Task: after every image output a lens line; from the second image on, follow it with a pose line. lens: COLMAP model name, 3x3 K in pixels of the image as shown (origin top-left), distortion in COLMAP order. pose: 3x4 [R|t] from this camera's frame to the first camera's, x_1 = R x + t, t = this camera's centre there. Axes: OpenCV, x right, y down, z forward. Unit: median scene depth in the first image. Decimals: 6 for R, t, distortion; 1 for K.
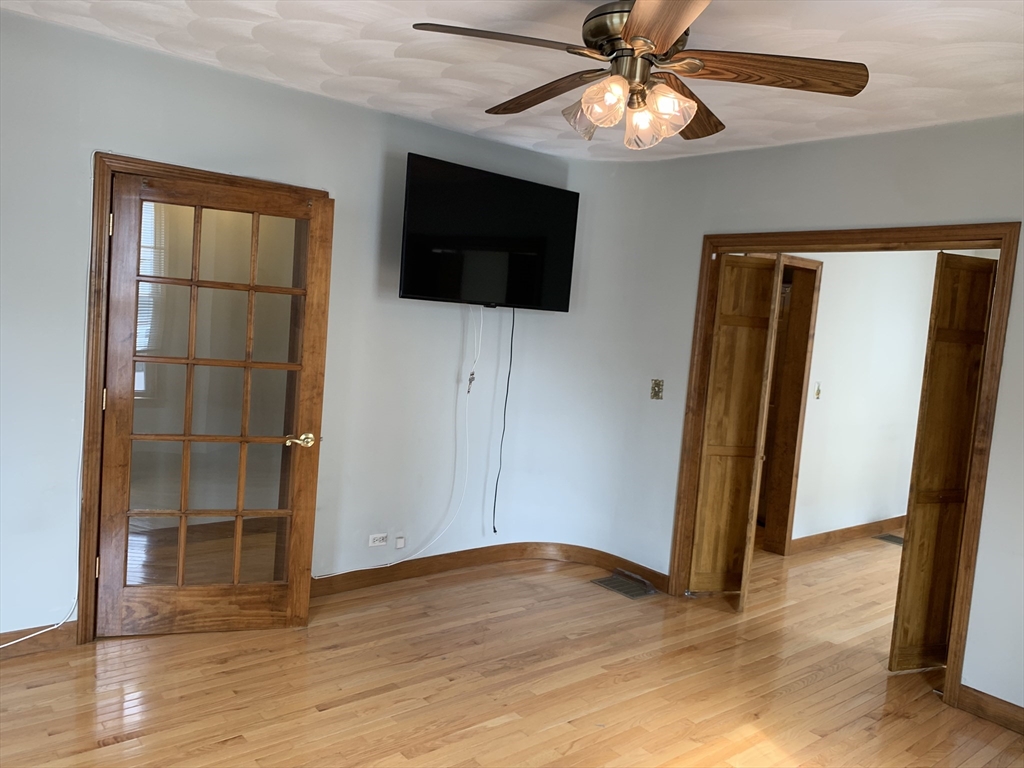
lens RADIAL K [[814.8, 0, 512.0], [0, 814.8, 384.0], [0, 0, 1]] dist [0.003869, 0.003048]
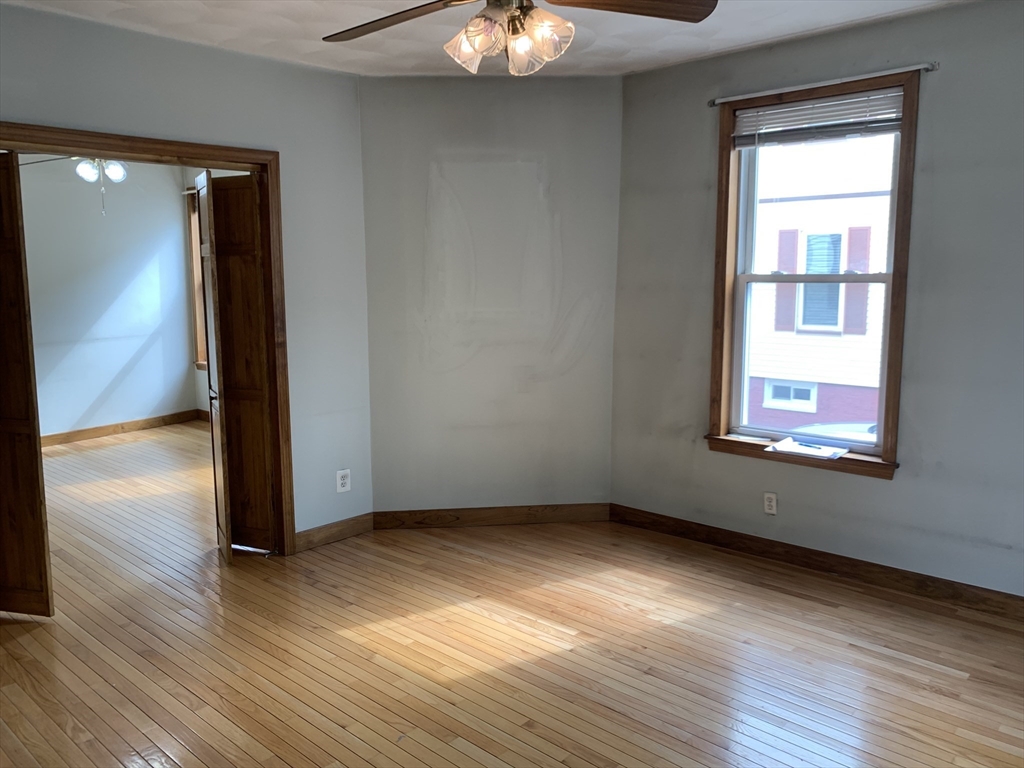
lens RADIAL K [[786.8, 0, 512.0], [0, 786.8, 384.0], [0, 0, 1]] dist [-0.001711, -0.000505]
pose [[-0.115215, -0.210865, 0.970701, -0.605227], [0.082485, 0.971803, 0.220895, -0.090021], [-0.989910, 0.105519, -0.094573, 0.778034]]
